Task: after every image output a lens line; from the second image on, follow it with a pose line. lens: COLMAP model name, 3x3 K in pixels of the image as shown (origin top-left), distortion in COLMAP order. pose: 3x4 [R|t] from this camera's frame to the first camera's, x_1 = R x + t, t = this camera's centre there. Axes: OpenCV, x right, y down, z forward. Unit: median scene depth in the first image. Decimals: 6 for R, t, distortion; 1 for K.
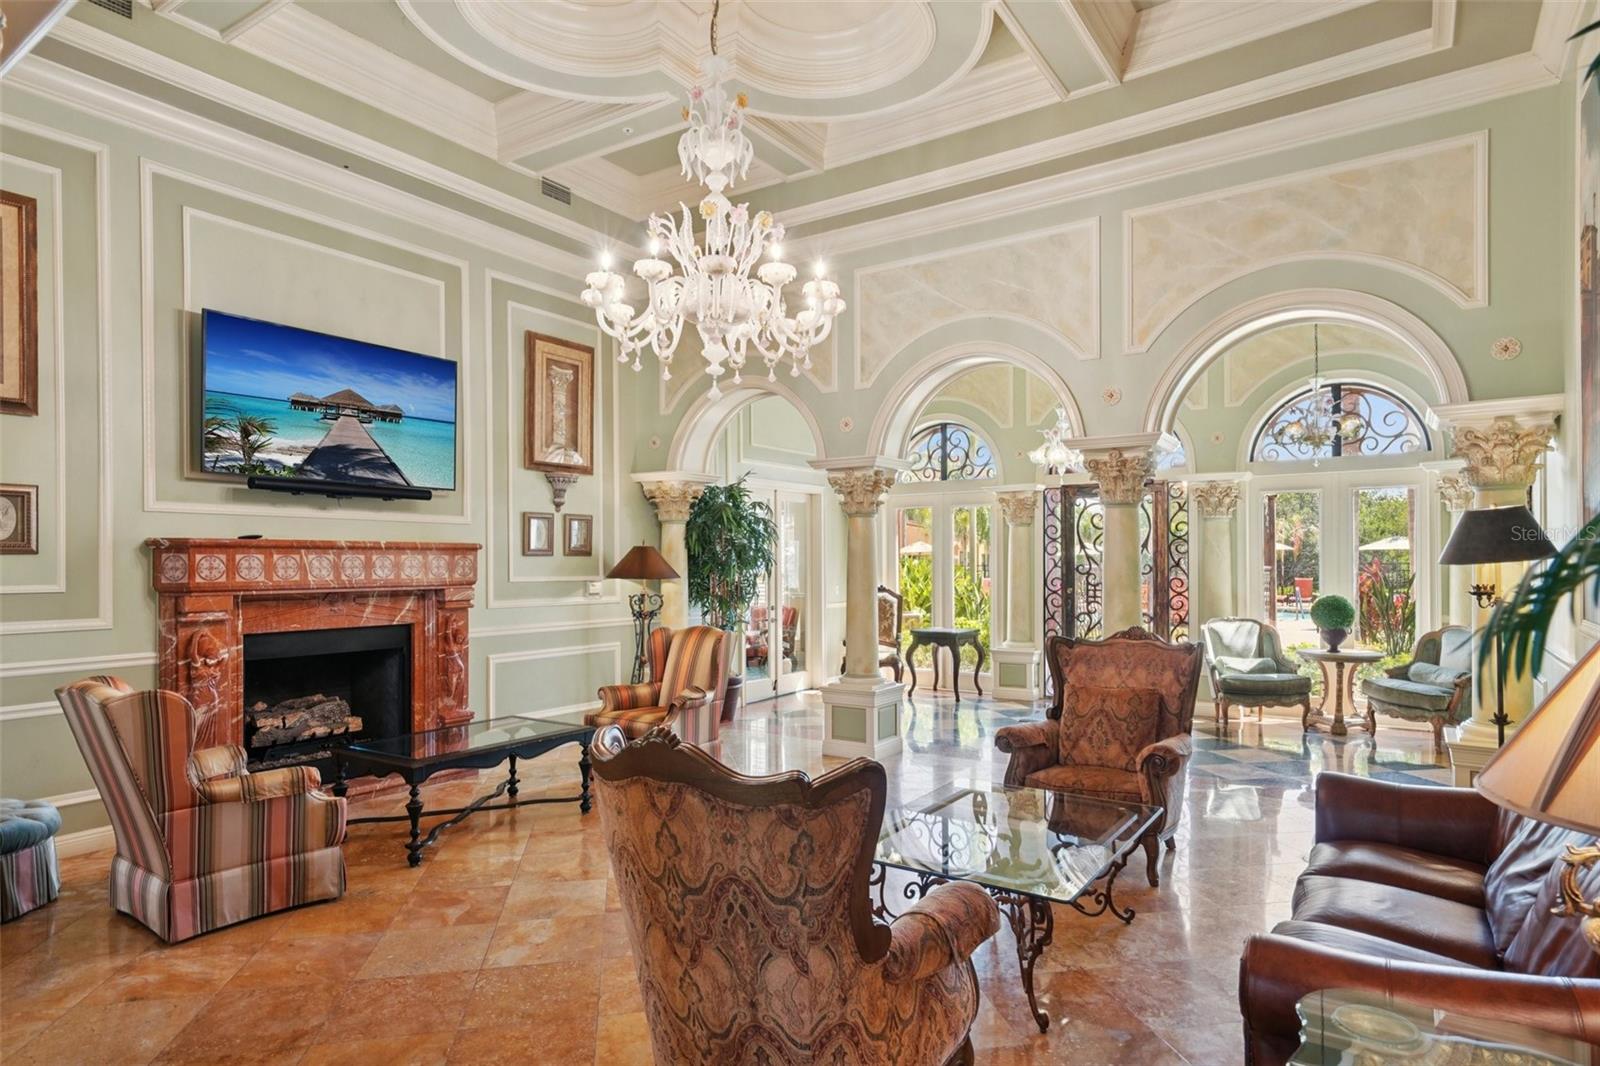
lens RADIAL K [[903.6, 0, 796.6], [0, 903.6, 564.9], [0, 0, 1]] dist [0.007608, 0.001702]
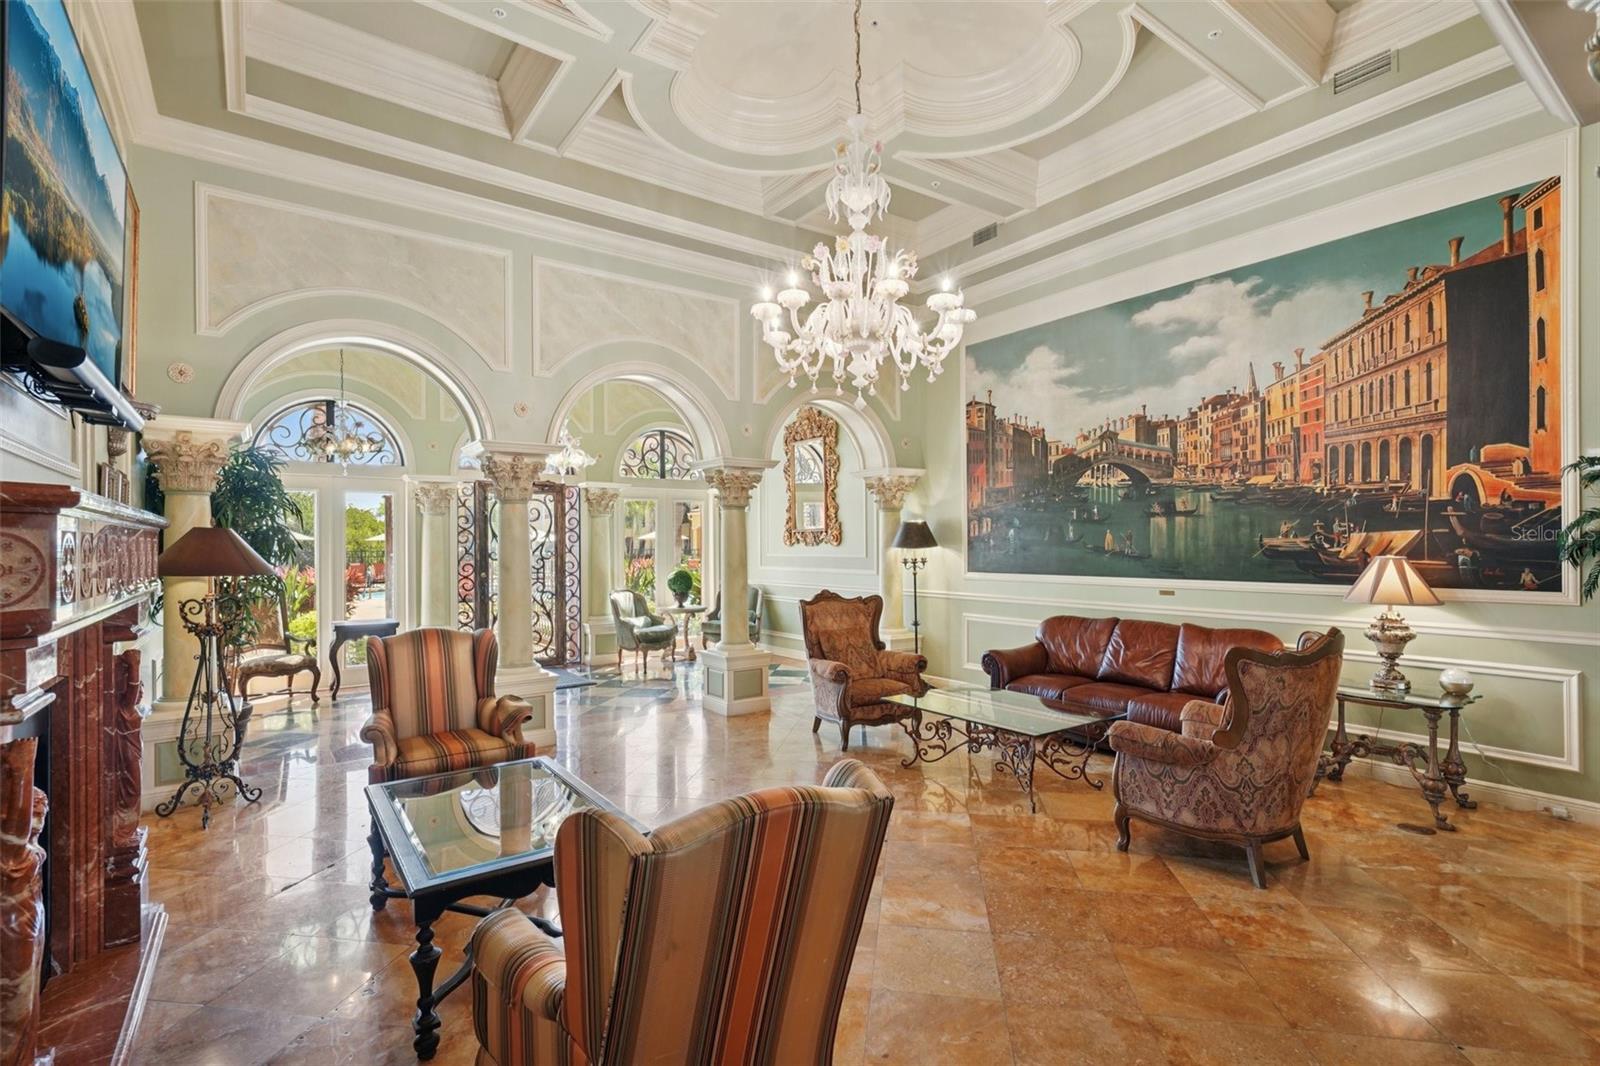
lens RADIAL K [[750.1, 0, 798.8], [0, 750.1, 545.2], [0, 0, 1]] dist [0.001562, 0.000067]
pose [[0.339118, 0.001448, 0.940743, -0.686190], [0.007887, 0.999959, -0.004382, -0.002098], [-0.940711, 0.008906, 0.339093, 0.500249]]
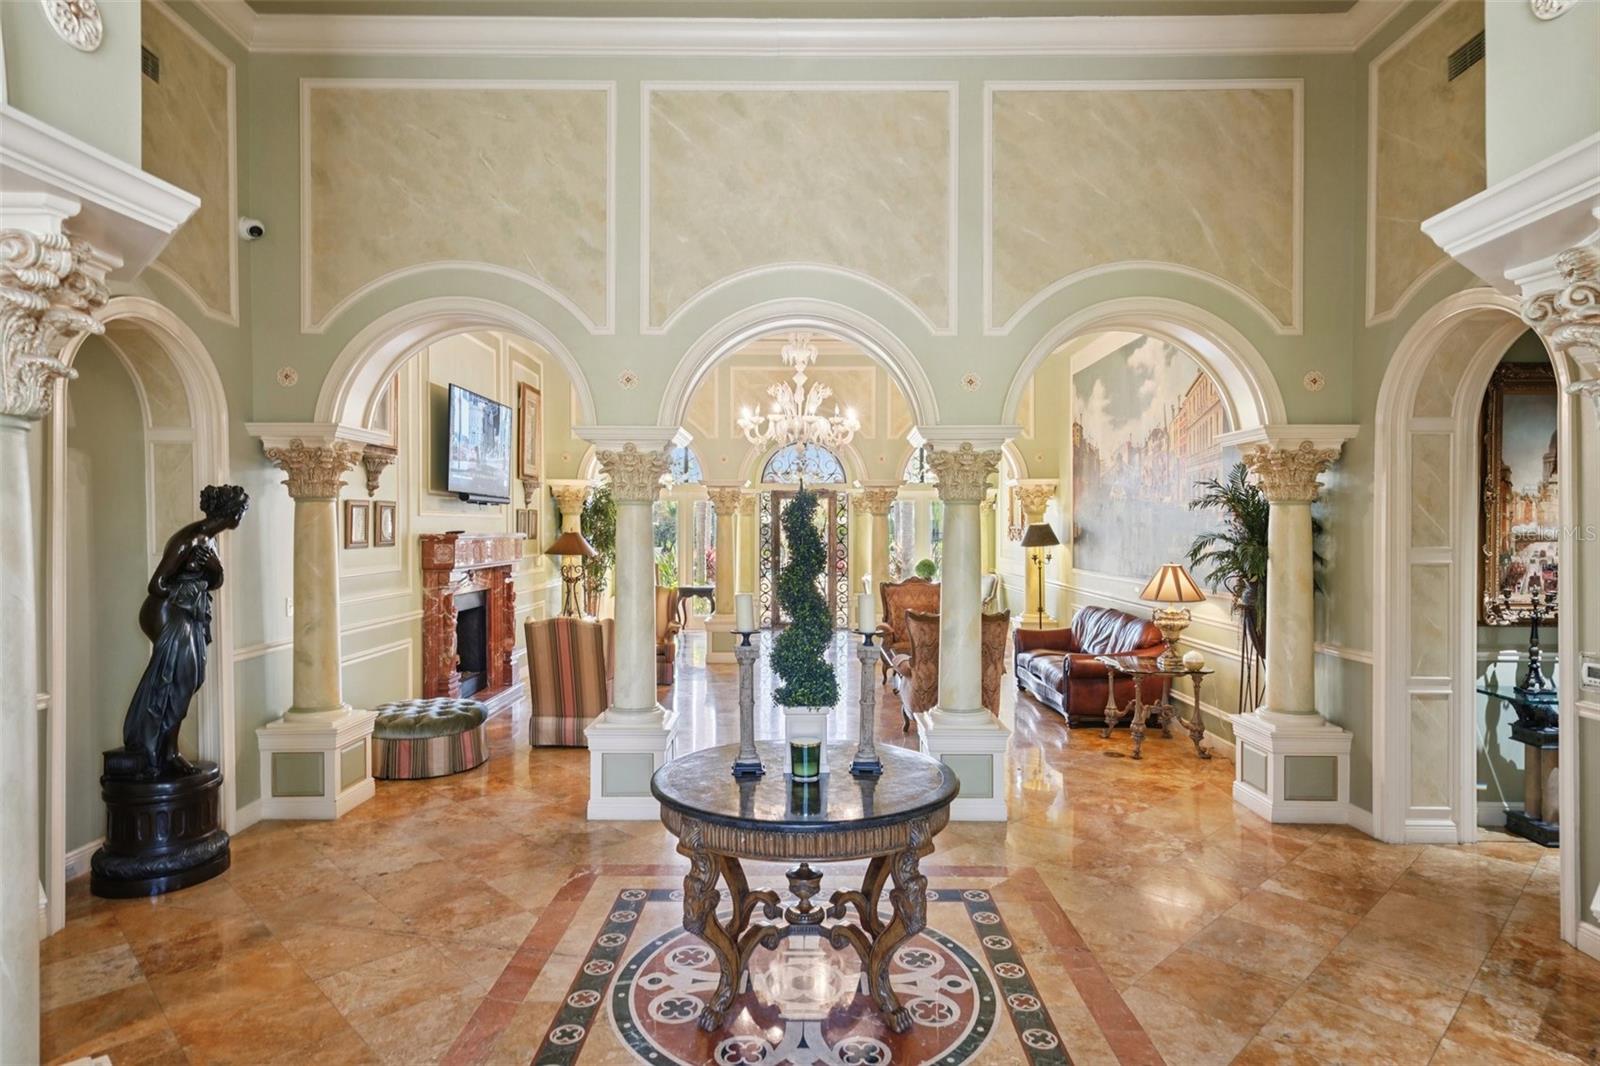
lens RADIAL K [[903.6, 0, 801.1], [0, 903.6, 532.3], [0, 0, 1]] dist [0.007608, 0.001702]
pose [[0.827947, 0.002087, 0.560802, -0.843737], [-0.003774, 0.999991, 0.001850, -0.030917], [-0.560793, -0.003649, 0.827948, -0.492221]]
